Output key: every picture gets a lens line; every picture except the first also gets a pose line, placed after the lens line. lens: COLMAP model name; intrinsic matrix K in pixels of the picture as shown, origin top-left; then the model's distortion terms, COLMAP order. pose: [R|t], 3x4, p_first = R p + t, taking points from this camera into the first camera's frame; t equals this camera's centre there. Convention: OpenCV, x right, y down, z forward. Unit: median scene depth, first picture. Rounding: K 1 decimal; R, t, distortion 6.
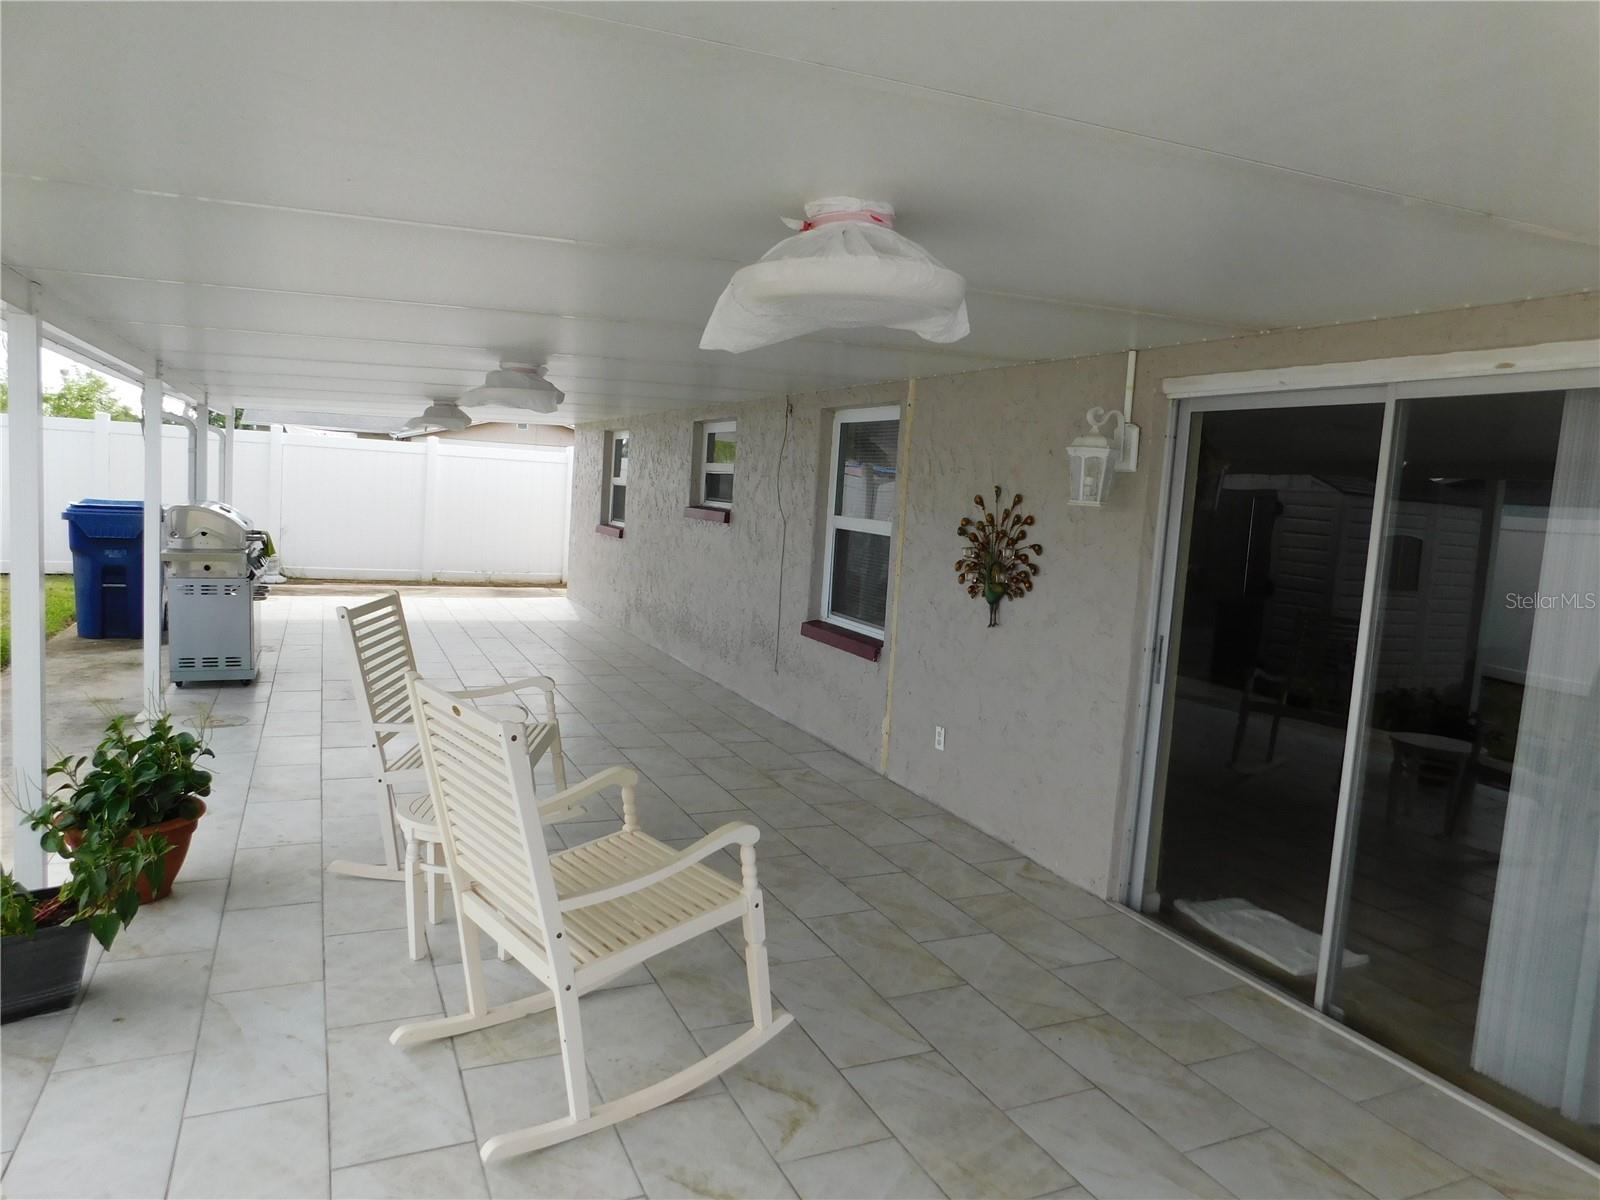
lens RADIAL K [[1056.2, 0, 800.0], [0, 1056.2, 600.0], [0, 0, 1]] dist [-0.071830, 0.062920]
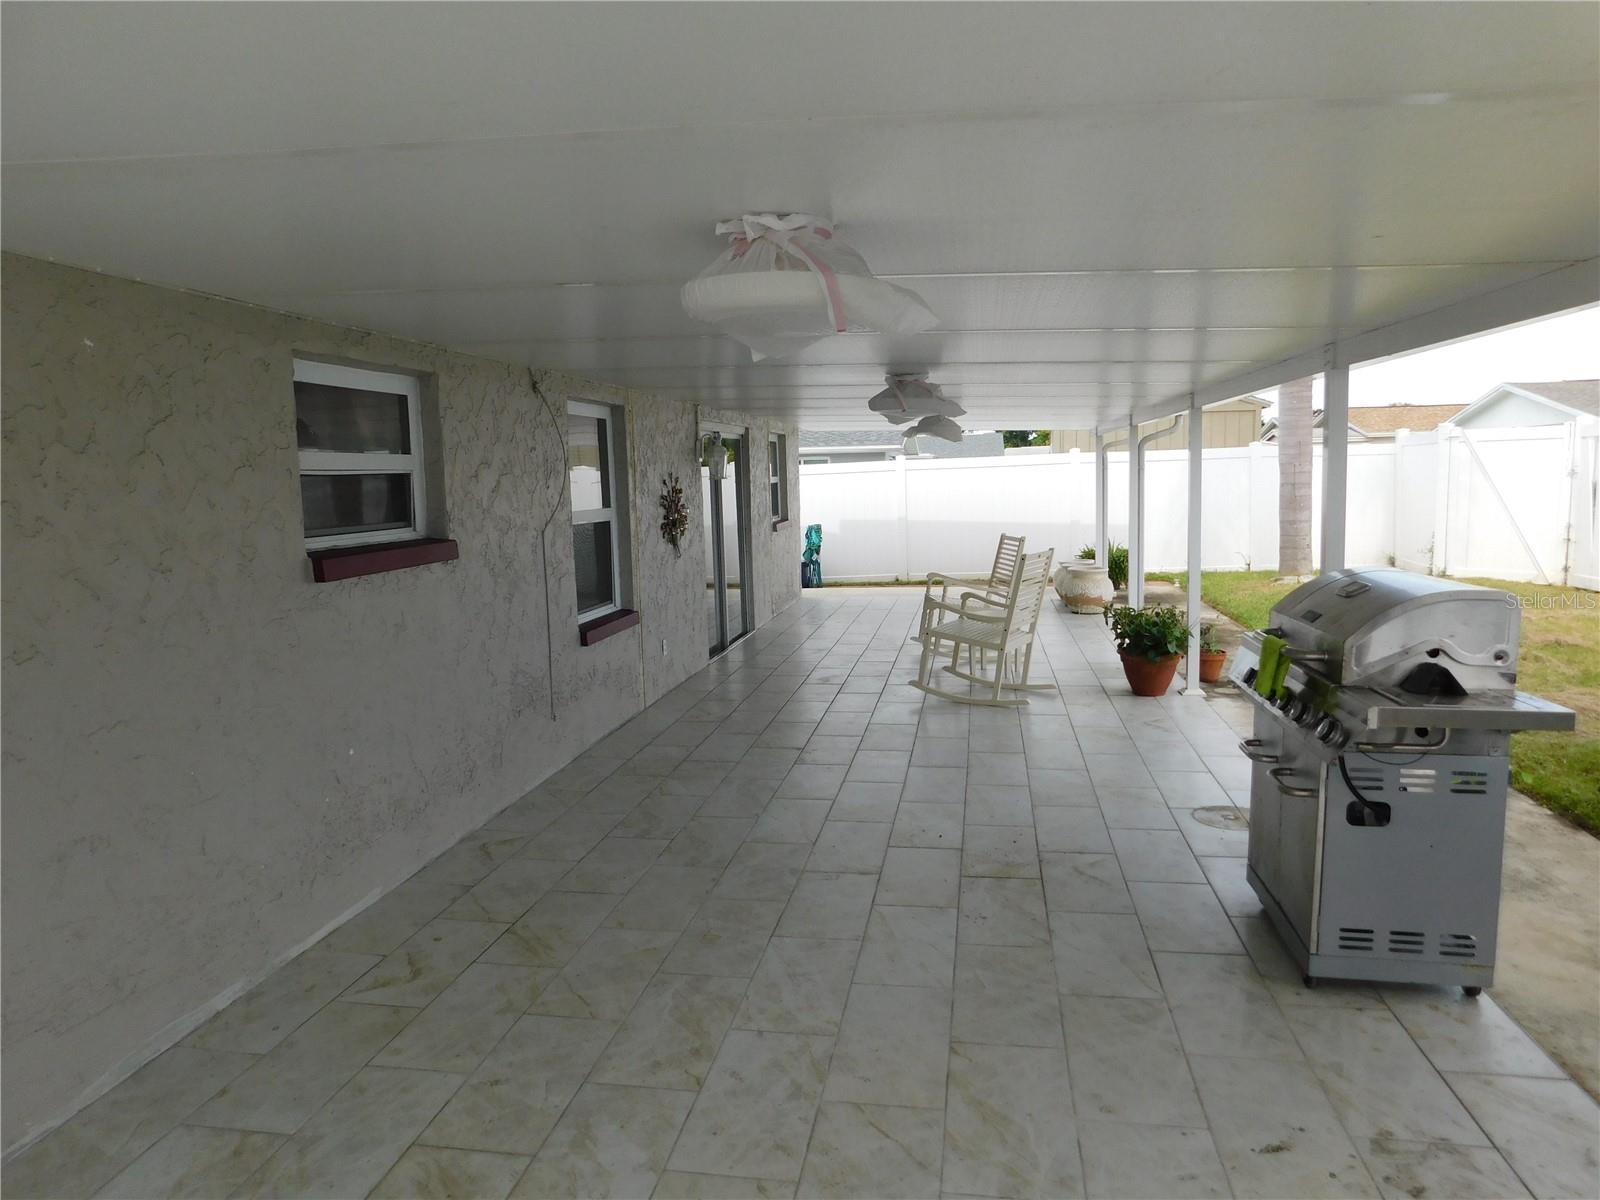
lens RADIAL K [[1056.2, 0, 800.0], [0, 1056.2, 600.0], [0, 0, 1]] dist [-0.071830, 0.062920]
pose [[-0.826605, -0.126163, 0.548458, -0.752583], [0.011818, 0.970442, 0.241045, -0.256894], [-0.562658, 0.205731, -0.800681, 1.862107]]
